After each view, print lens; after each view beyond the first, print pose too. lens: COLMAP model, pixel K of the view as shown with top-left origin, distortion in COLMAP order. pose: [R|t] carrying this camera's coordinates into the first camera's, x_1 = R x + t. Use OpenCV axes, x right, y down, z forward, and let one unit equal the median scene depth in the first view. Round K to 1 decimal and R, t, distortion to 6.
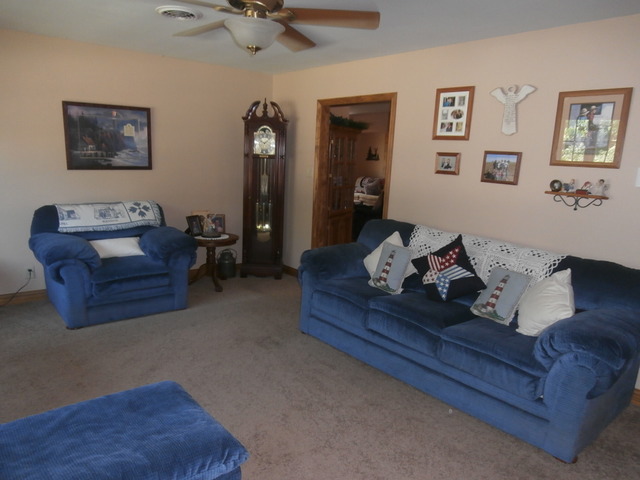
lens RADIAL K [[449.7, 0, 319.7], [0, 449.7, 250.8], [0, 0, 1]] dist [0.005508, 0.003927]
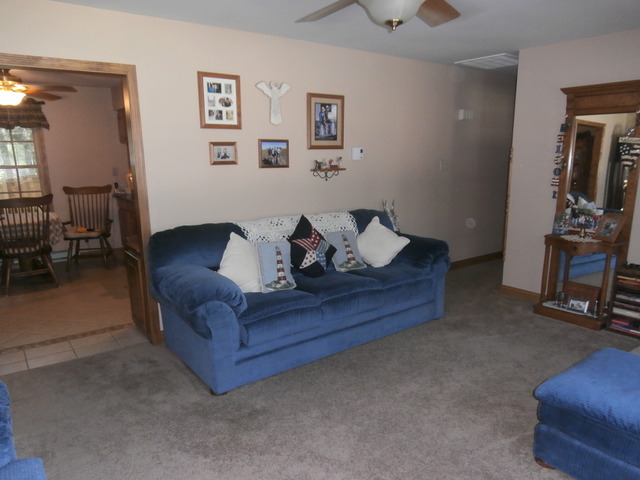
lens RADIAL K [[449.7, 0, 319.7], [0, 449.7, 250.8], [0, 0, 1]] dist [0.005508, 0.003927]
pose [[0.094239, -0.261268, 0.960655, -0.703434], [0.227333, 0.945102, 0.234738, -0.184631], [-0.969247, 0.196267, 0.148461, 0.732375]]
